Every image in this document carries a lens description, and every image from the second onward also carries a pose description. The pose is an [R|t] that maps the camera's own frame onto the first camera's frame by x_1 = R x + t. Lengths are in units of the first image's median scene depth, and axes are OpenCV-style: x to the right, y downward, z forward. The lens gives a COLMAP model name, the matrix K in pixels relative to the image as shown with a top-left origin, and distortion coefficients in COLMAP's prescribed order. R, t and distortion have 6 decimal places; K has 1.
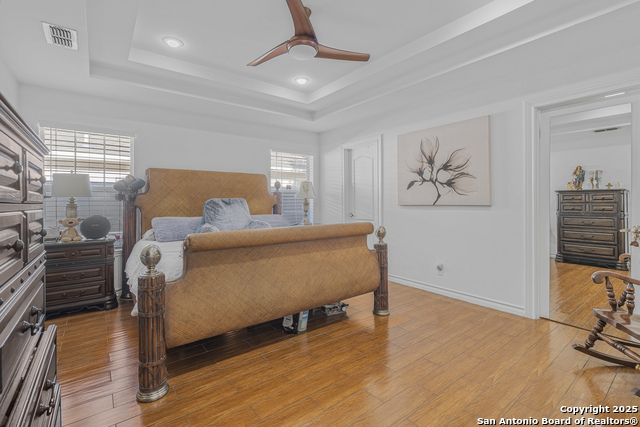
lens RADIAL K [[302.1, 0, 329.6], [0, 302.1, 204.9], [0, 0, 1]] dist [-0.008485, 0.008258]
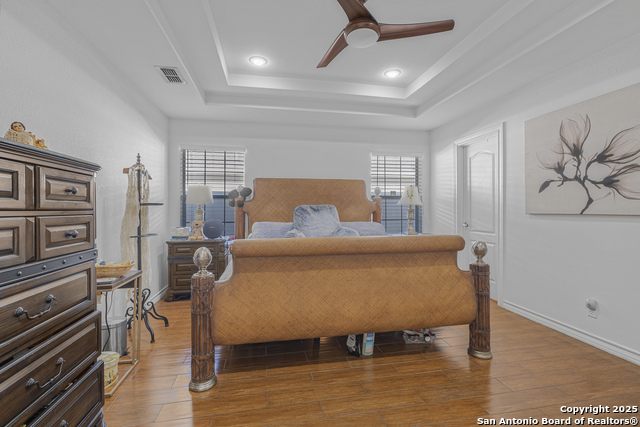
lens RADIAL K [[302.1, 0, 319.5], [0, 302.1, 210.8], [0, 0, 1]] dist [-0.008485, 0.008258]
pose [[0.884622, 0.008021, -0.466241, 0.165522], [-0.008660, 0.999962, 0.000771, -0.003729], [0.466229, 0.003355, 0.884658, 0.131175]]
